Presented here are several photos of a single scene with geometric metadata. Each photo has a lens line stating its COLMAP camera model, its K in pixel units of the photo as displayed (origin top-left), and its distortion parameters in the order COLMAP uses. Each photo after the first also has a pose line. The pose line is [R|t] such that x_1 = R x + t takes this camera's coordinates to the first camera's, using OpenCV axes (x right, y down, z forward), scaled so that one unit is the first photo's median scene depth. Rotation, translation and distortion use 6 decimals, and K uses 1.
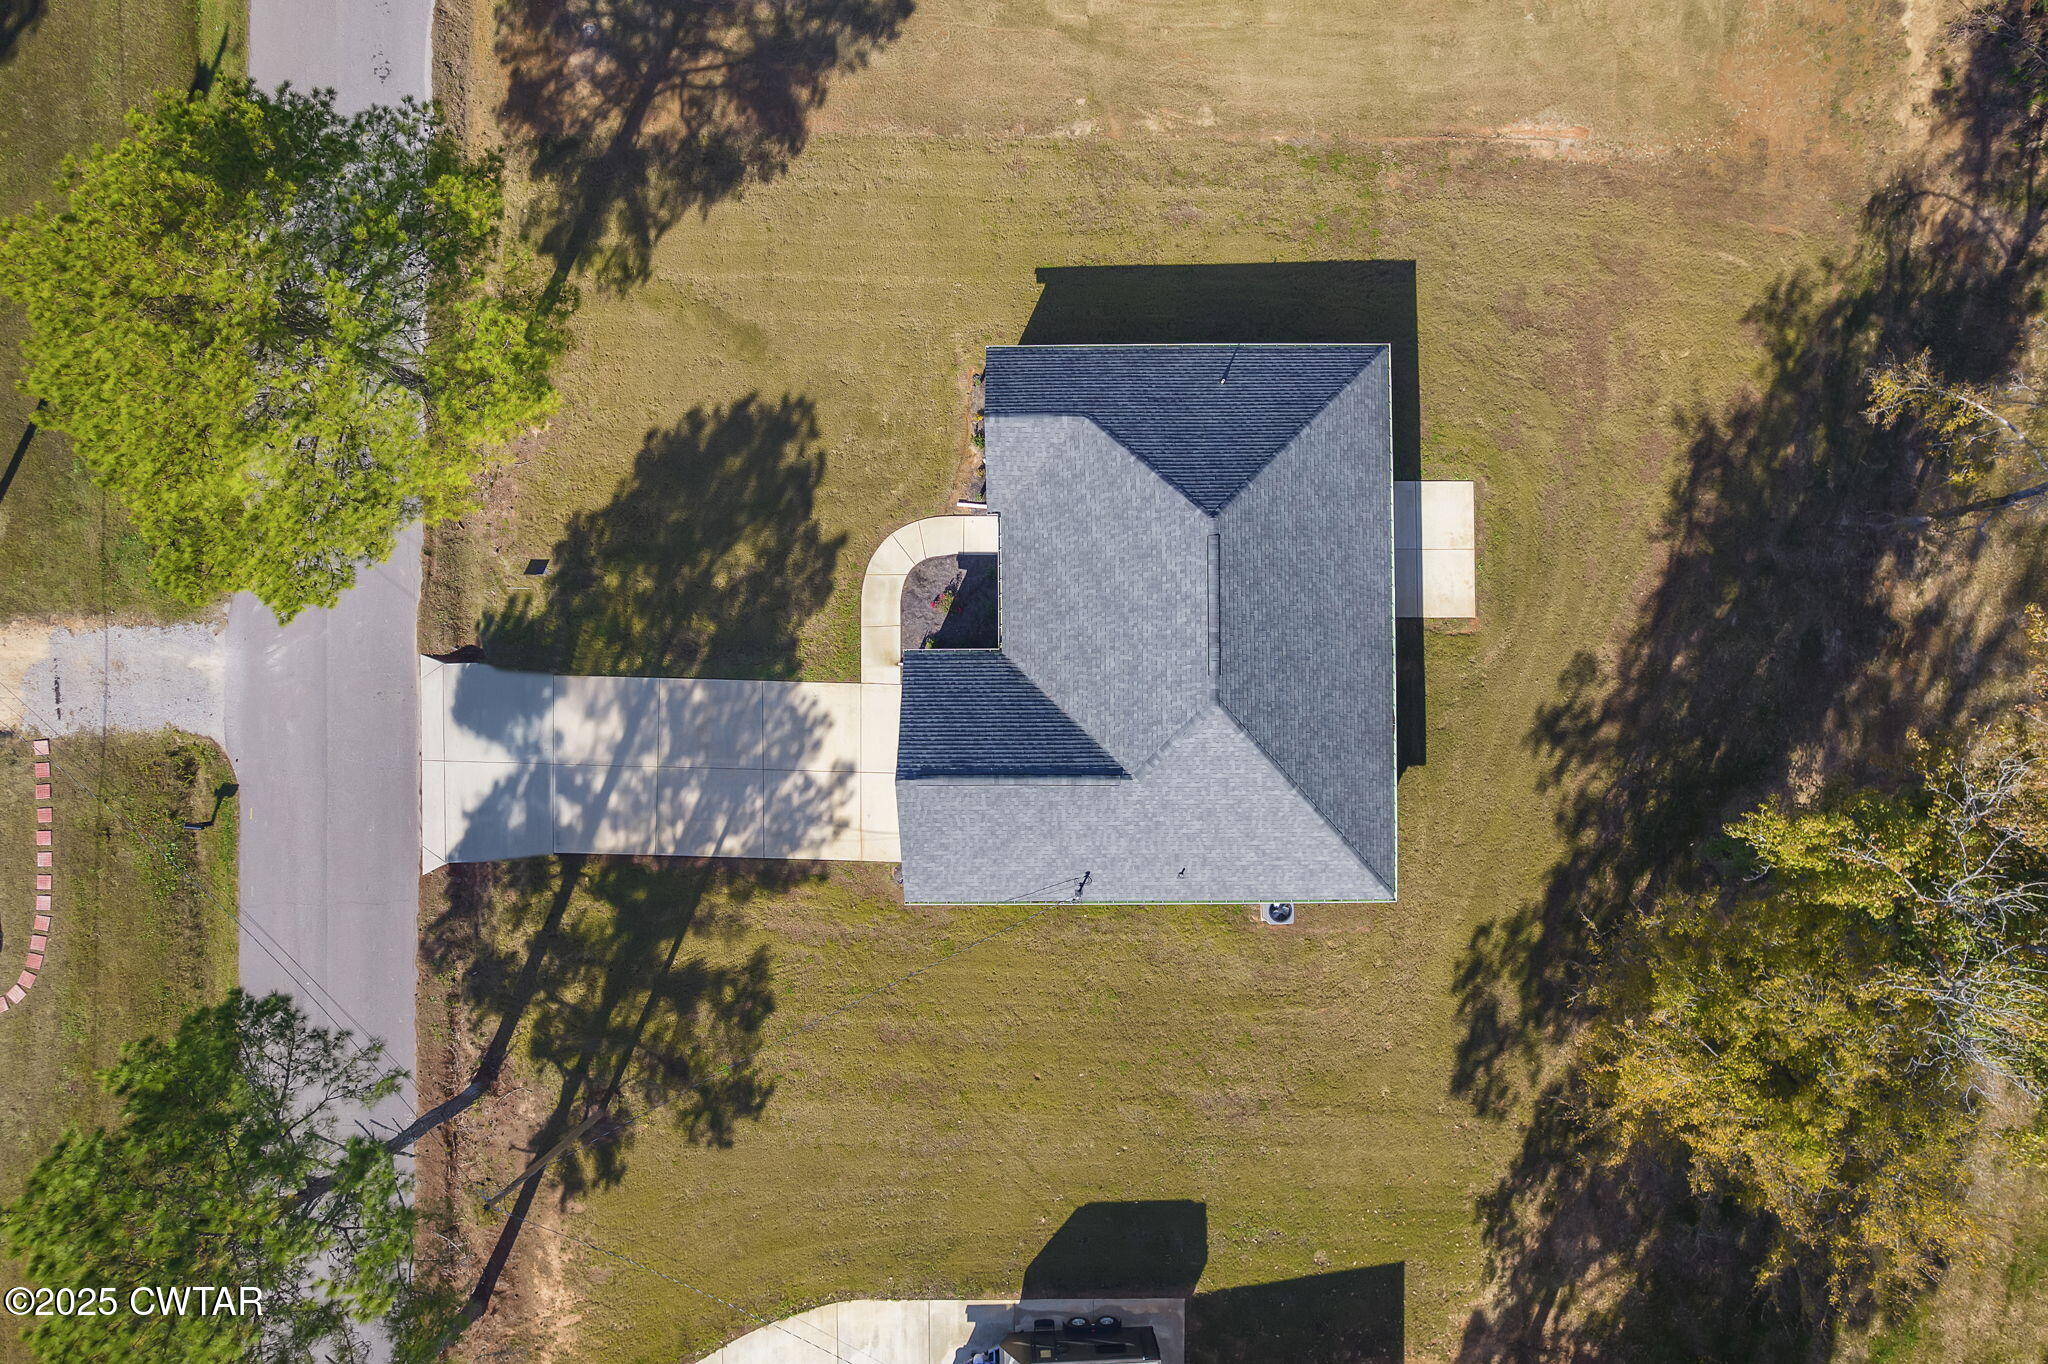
lens RADIAL K [[1294.1, 0, 1030.7], [0, 1294.1, 688.9], [0, 0, 1]] dist [-0.083761, 0.071743]
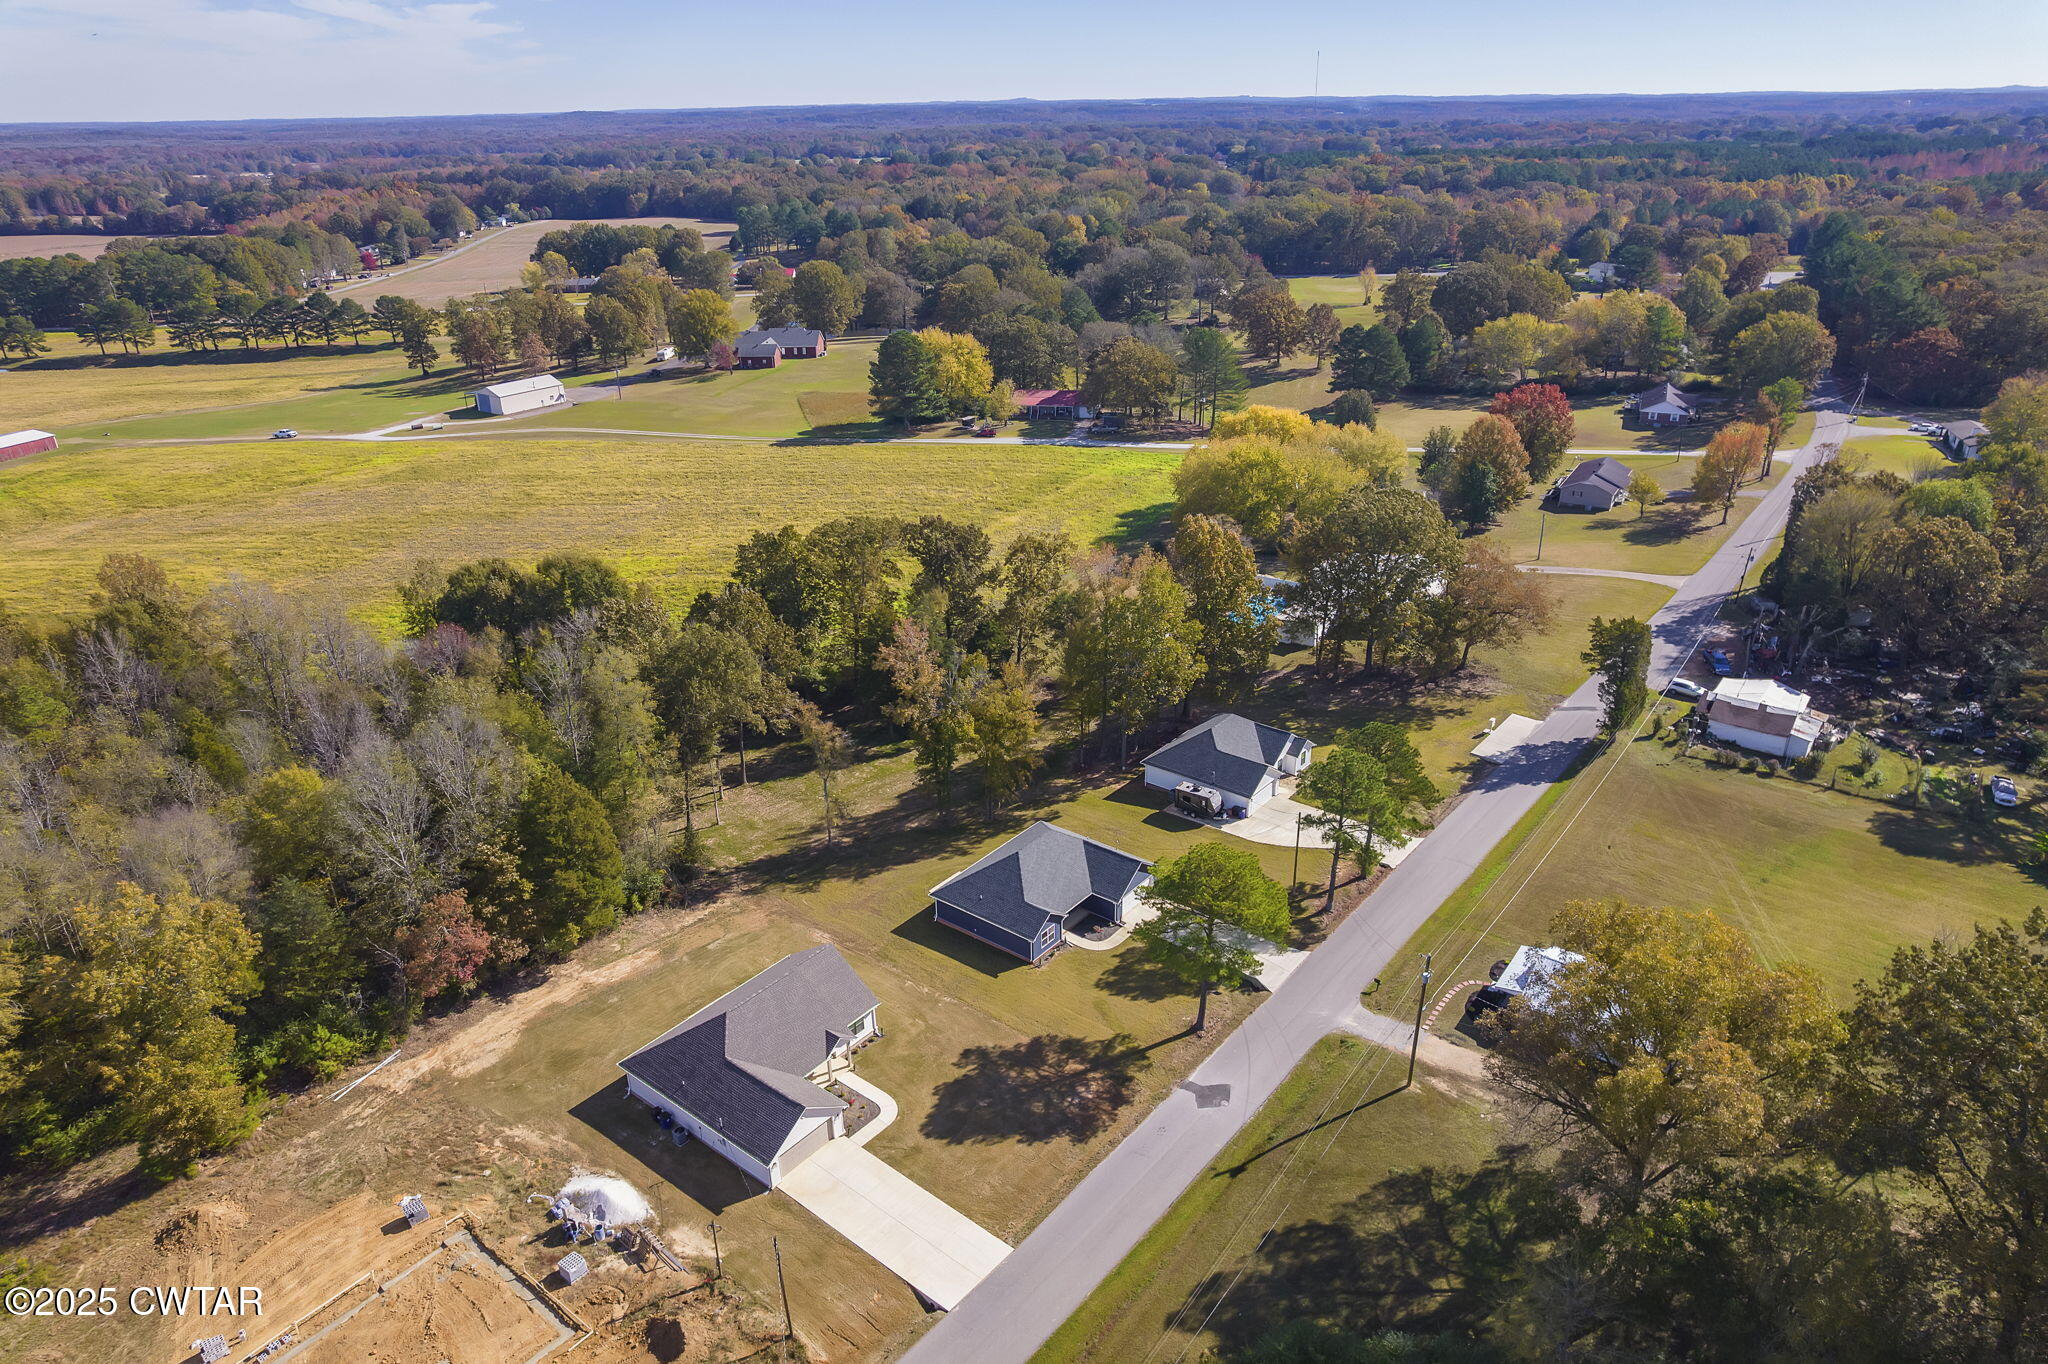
lens RADIAL K [[1294.1, 0, 1030.7], [0, 1294.1, 688.9], [0, 0, 1]] dist [-0.083761, 0.071743]
pose [[-0.778626, -0.238302, 0.580477, -1.466593], [0.627319, -0.317092, 0.711283, -2.004114], [0.014564, 0.917968, 0.396387, -0.616154]]
